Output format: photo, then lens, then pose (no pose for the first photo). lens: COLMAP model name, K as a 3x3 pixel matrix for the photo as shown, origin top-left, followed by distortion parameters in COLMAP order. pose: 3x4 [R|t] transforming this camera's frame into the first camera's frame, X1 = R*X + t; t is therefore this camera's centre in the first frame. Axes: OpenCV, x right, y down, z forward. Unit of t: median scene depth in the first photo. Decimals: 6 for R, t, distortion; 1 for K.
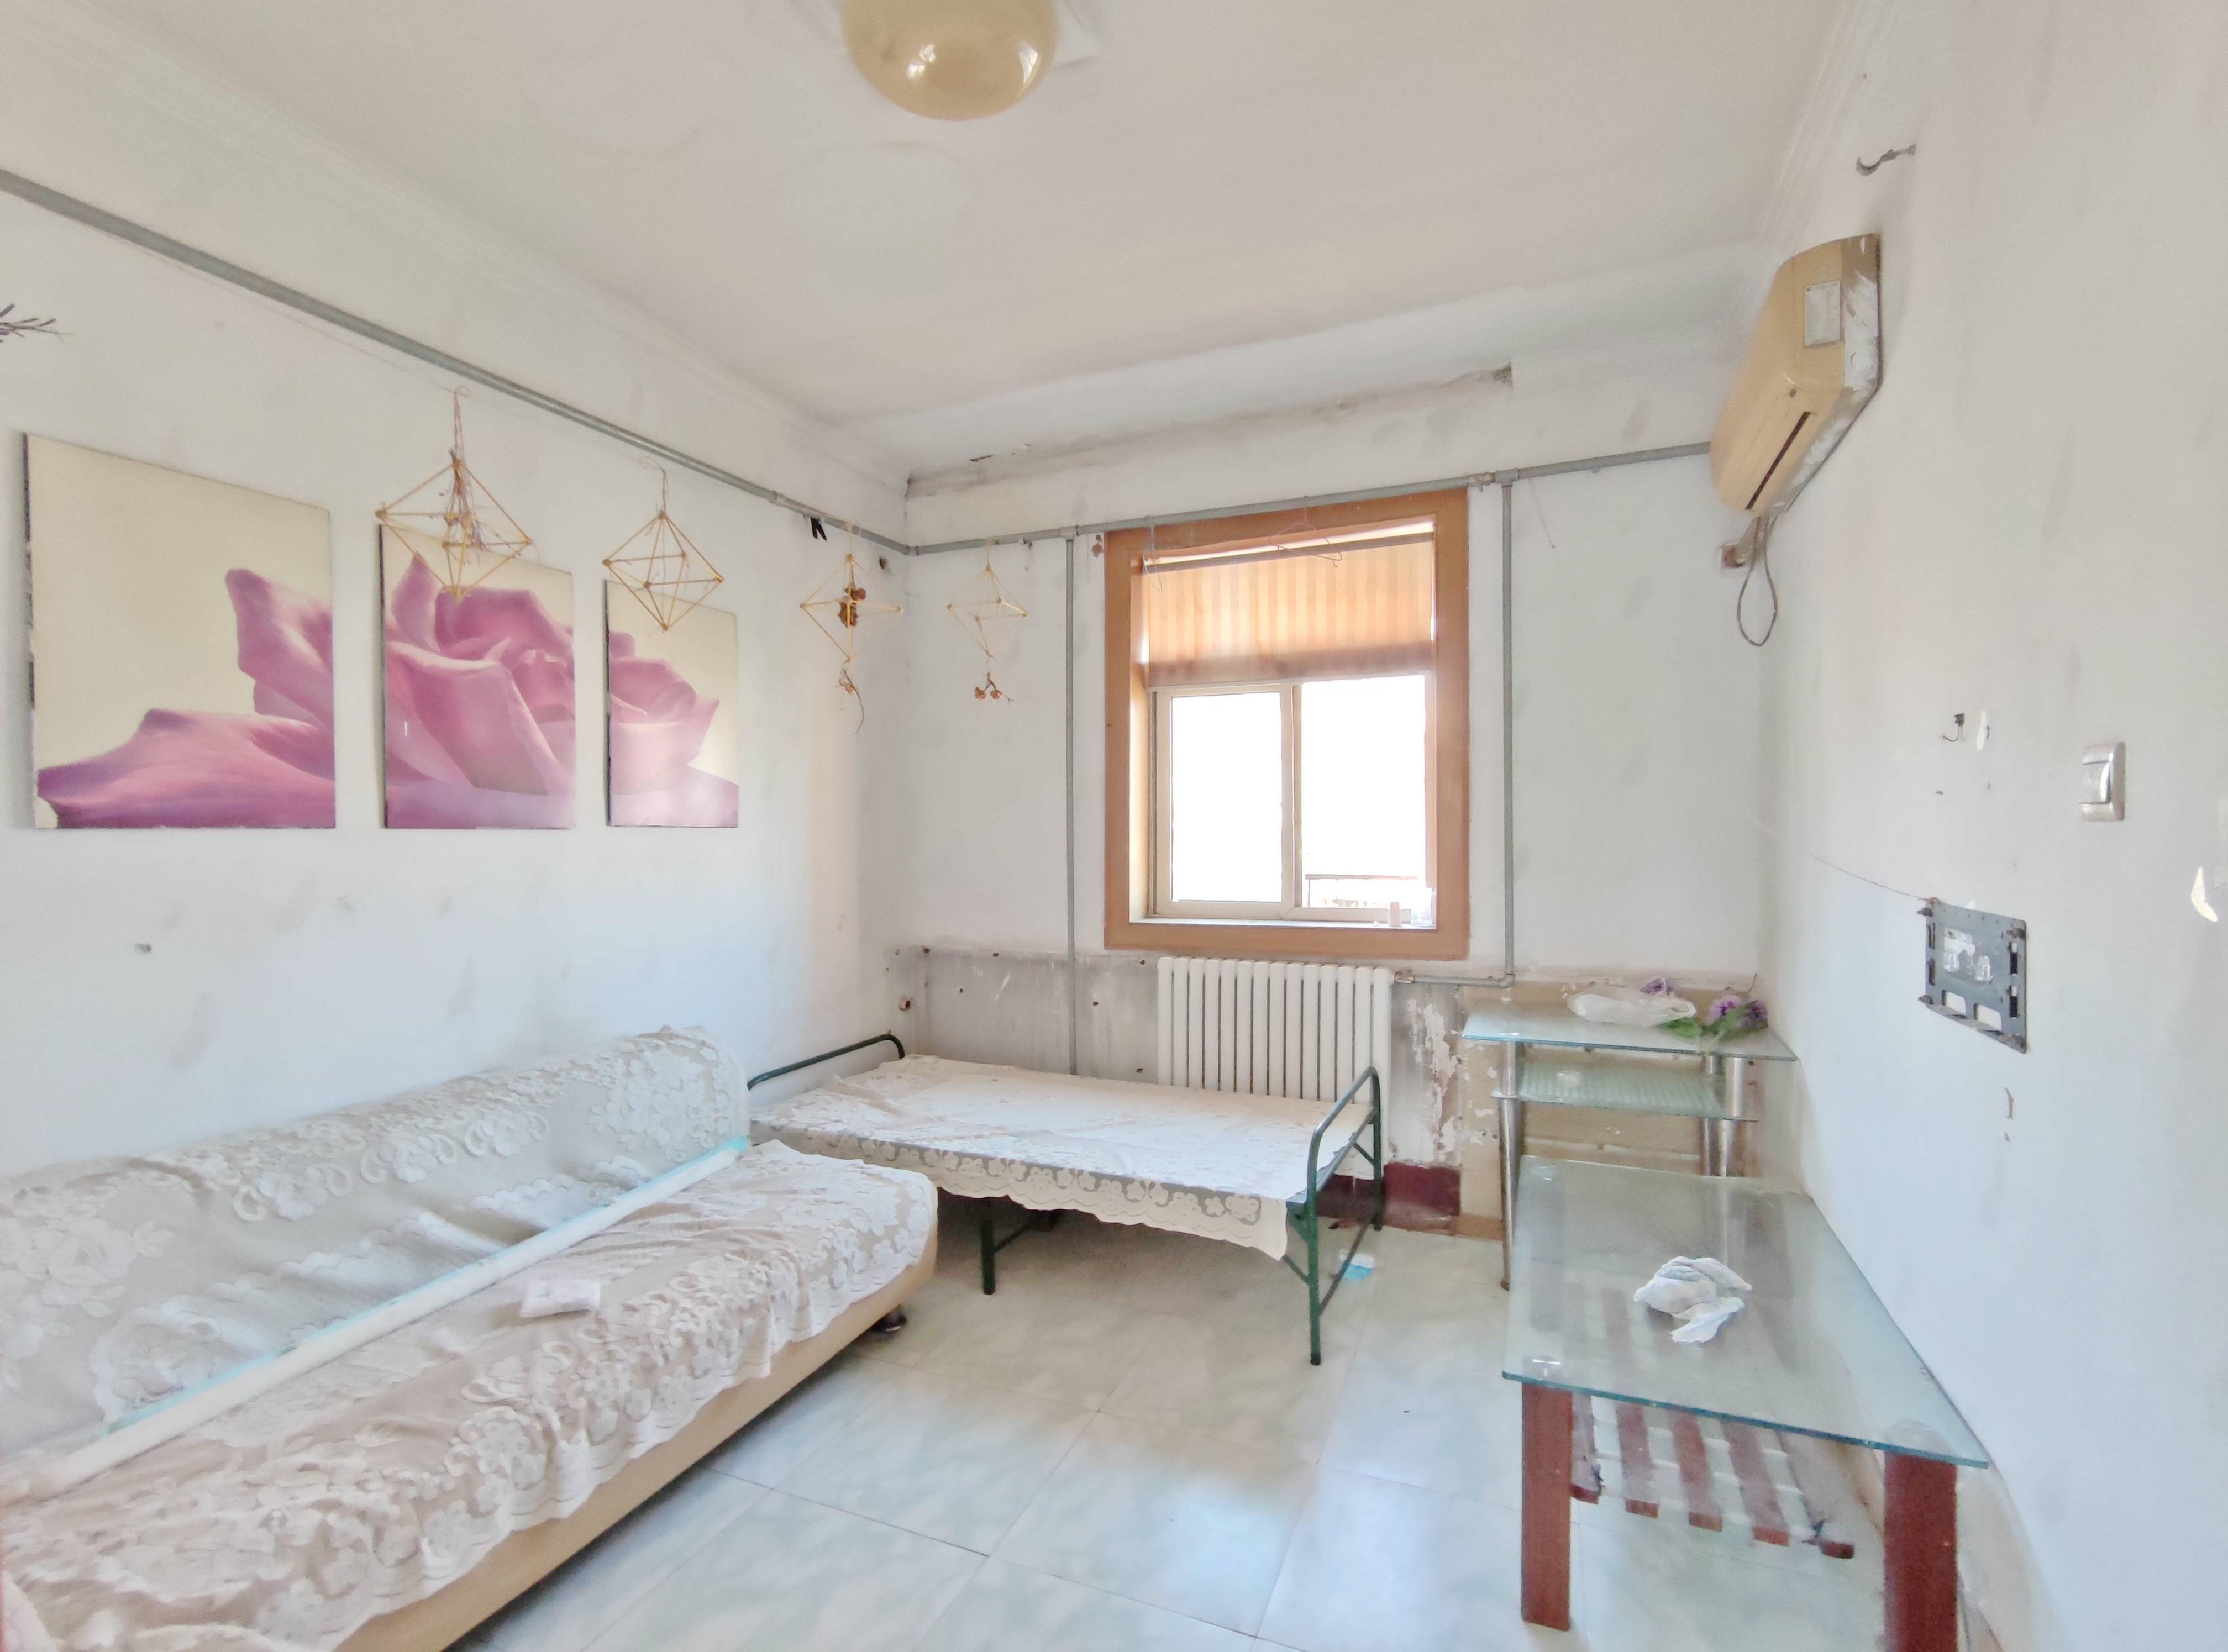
lens RADIAL K [[1013.5, 0, 1108.3], [0, 1013.5, 839.9], [0, 0, 1]] dist [-0.004393, -0.005528]
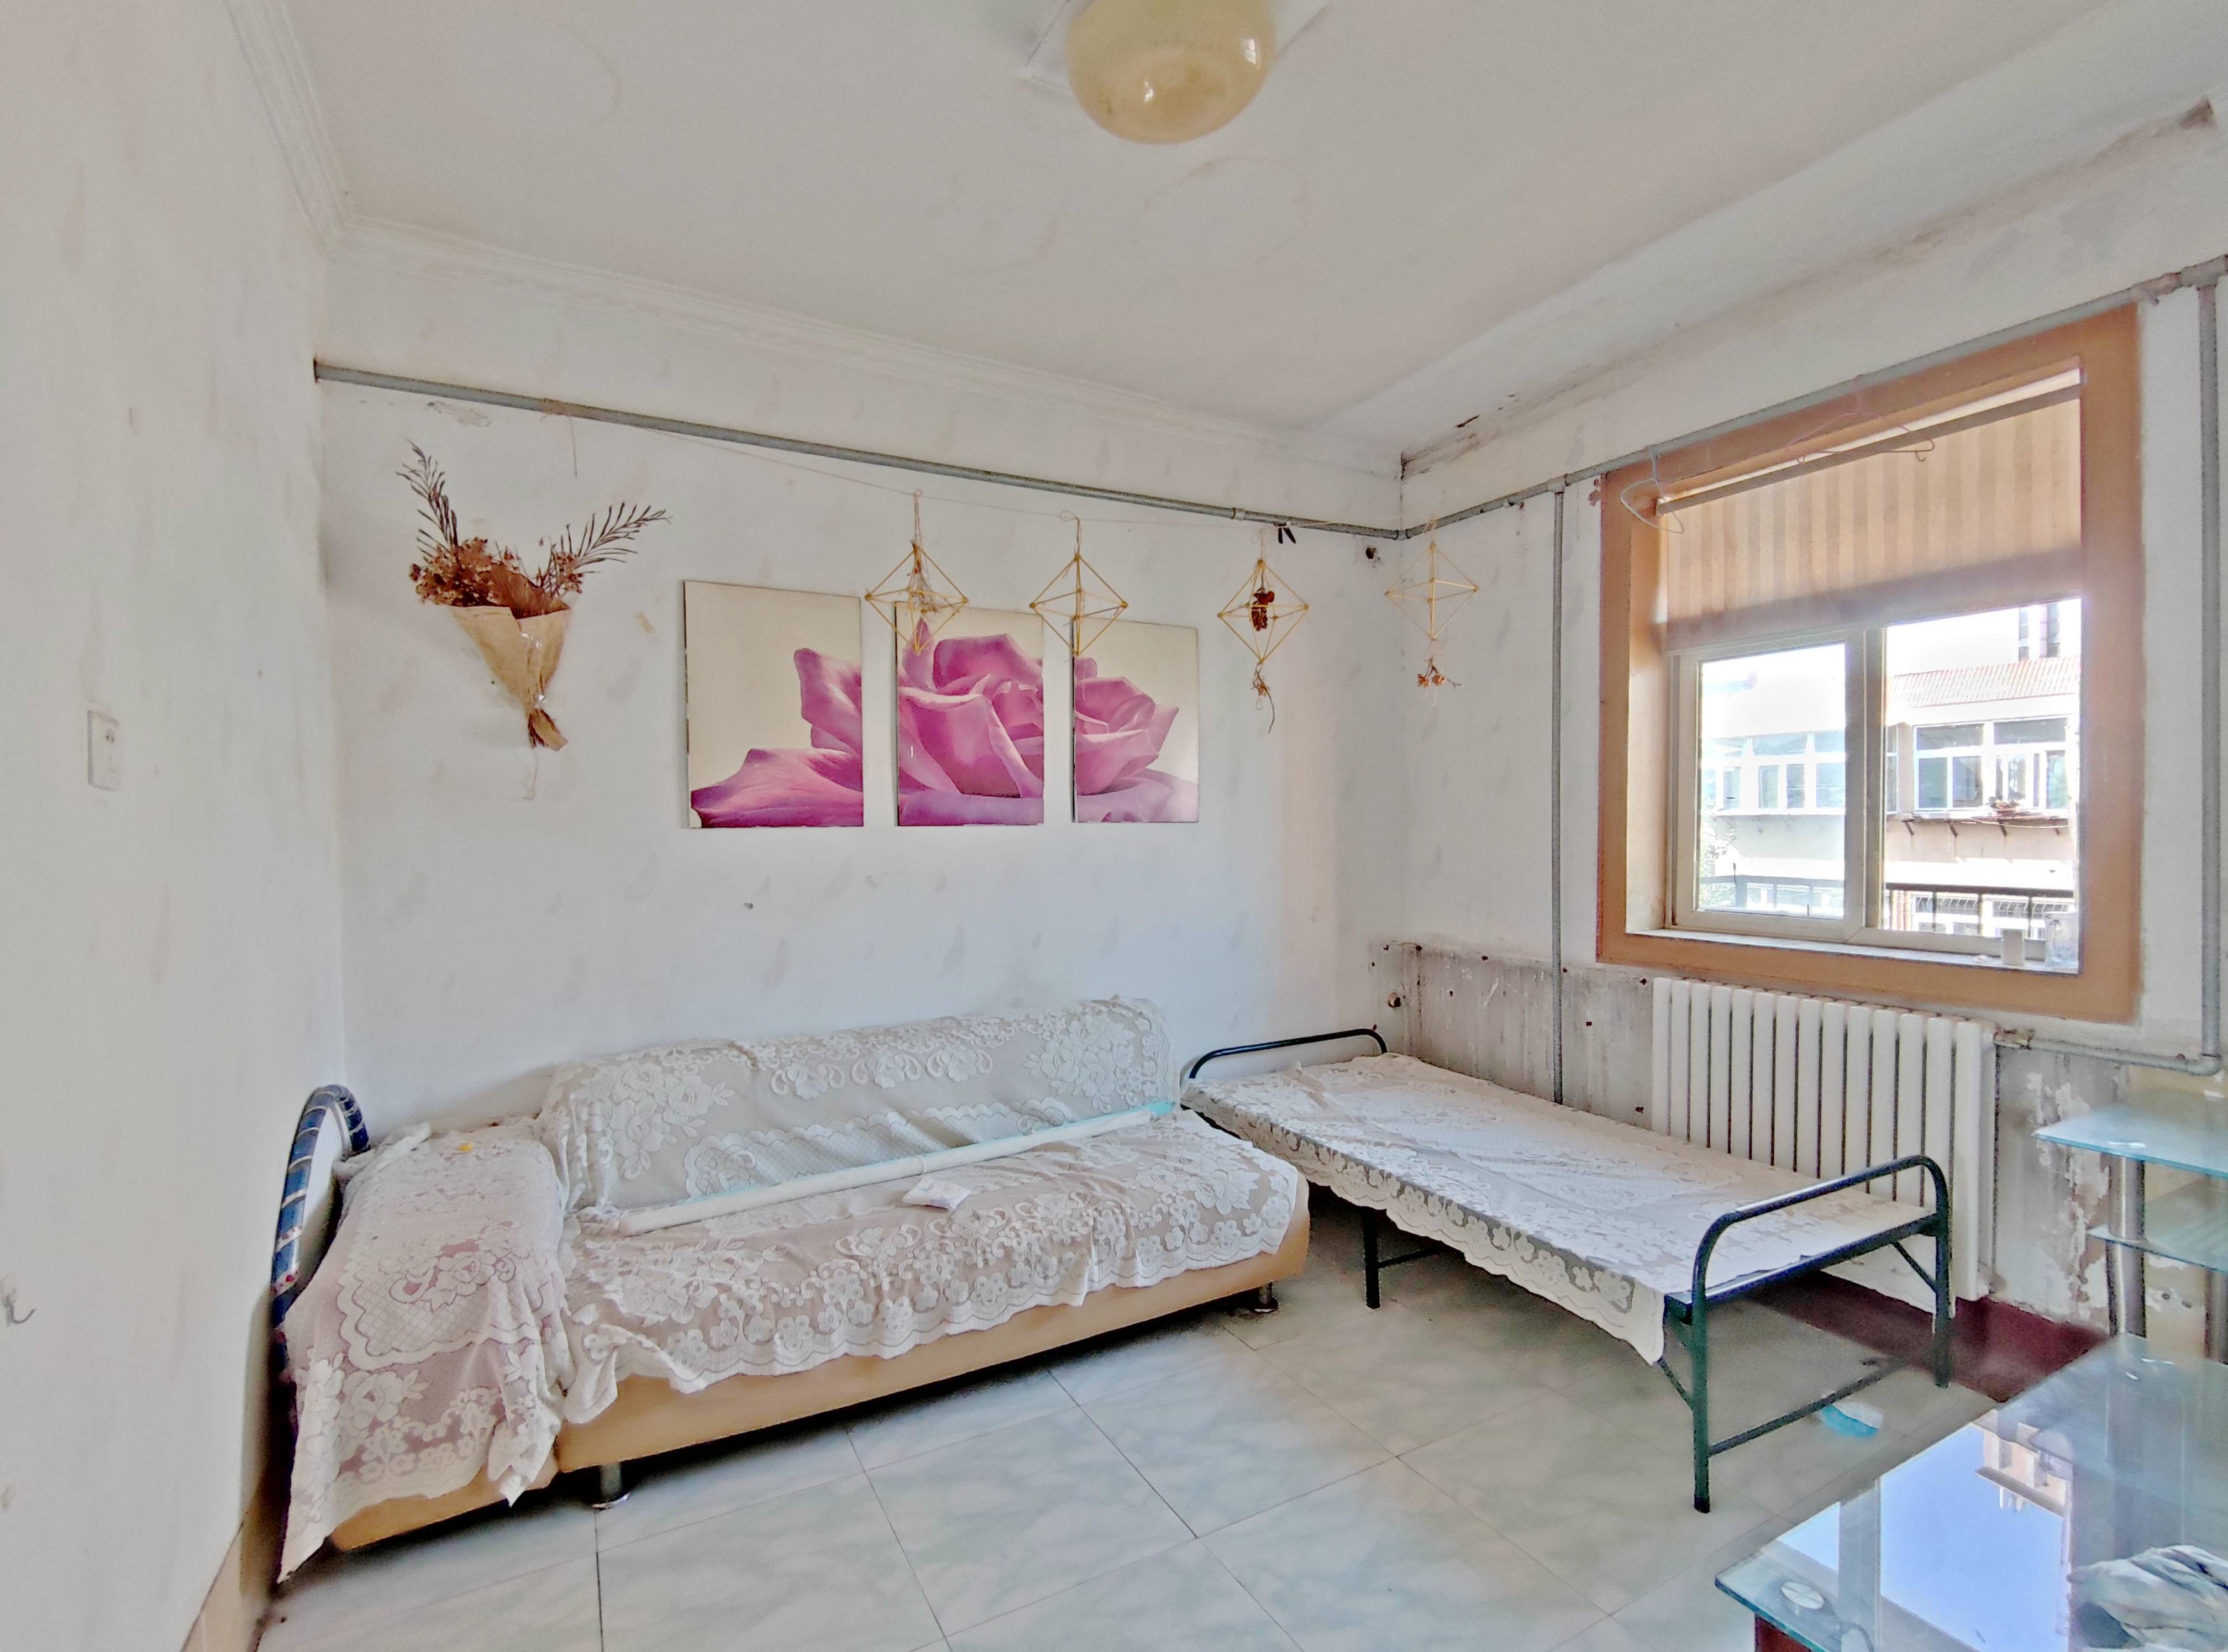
lens RADIAL K [[1013.5, 0, 1096.5], [0, 1013.5, 836.9], [0, 0, 1]] dist [-0.004393, -0.005528]
pose [[0.779016, 0.009415, -0.626934, 0.268407], [-0.002019, 0.999920, 0.012508, -0.011218], [0.627001, -0.008478, 0.778972, 0.084201]]
